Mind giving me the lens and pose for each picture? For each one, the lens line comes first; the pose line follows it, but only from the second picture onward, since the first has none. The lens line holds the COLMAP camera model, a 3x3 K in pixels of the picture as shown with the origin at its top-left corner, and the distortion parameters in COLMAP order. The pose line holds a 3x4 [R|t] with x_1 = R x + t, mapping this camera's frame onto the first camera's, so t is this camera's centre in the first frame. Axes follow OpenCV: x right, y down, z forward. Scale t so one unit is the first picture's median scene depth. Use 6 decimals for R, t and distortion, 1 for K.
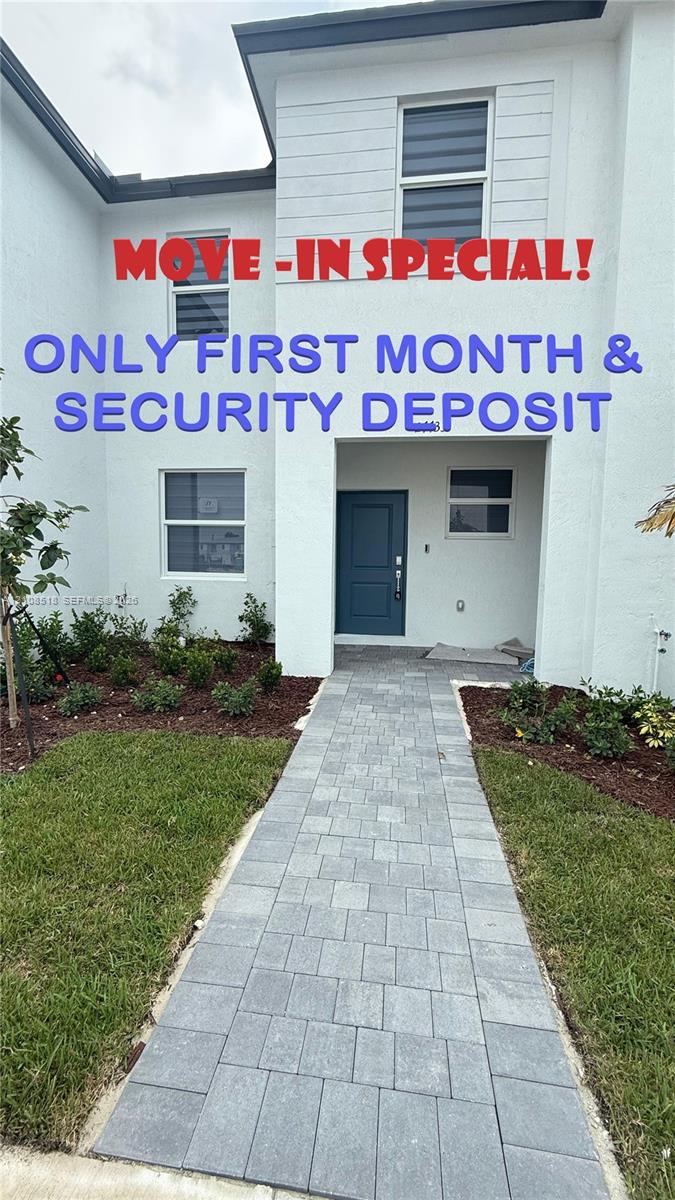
lens RADIAL K [[471.8, 0, 335.8], [0, 471.8, 596.2], [0, 0, 1]] dist [0.007901, -0.000510]
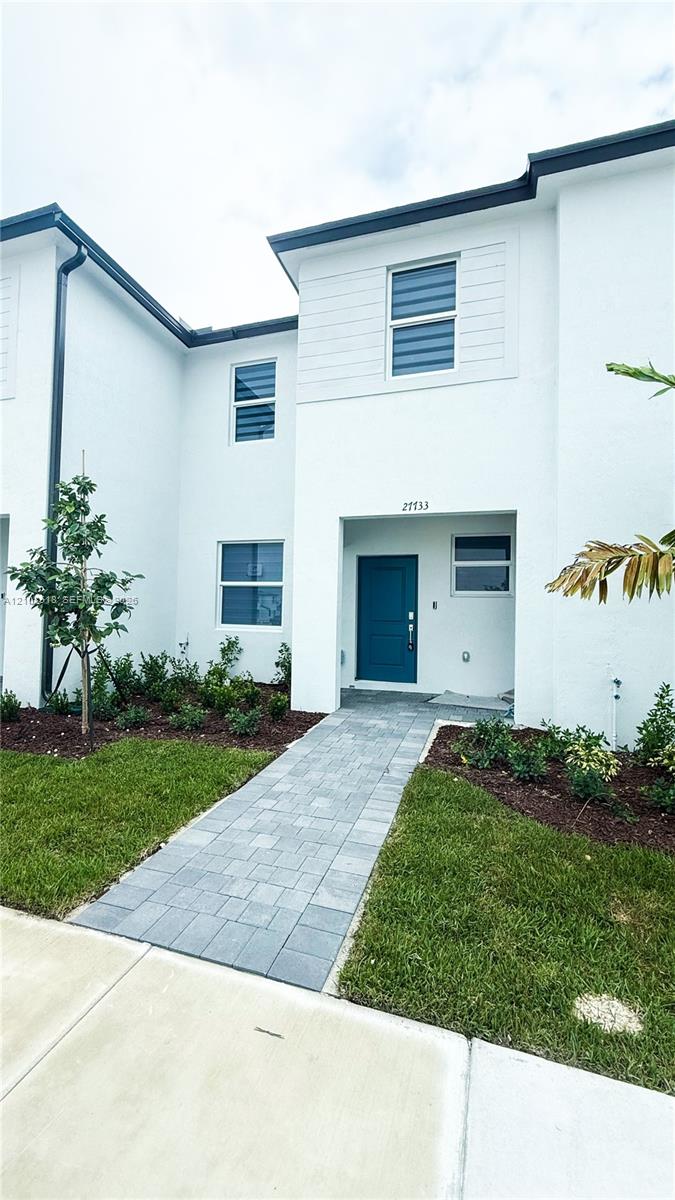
lens RADIAL K [[471.8, 0, 339.4], [0, 471.8, 600.3], [0, 0, 1]] dist [0.007901, -0.000510]
pose [[0.985328, -0.000763, -0.170669, 0.235527], [-0.018306, 0.993749, -0.110128, 0.023695], [0.169686, 0.111637, 0.979155, -0.218583]]
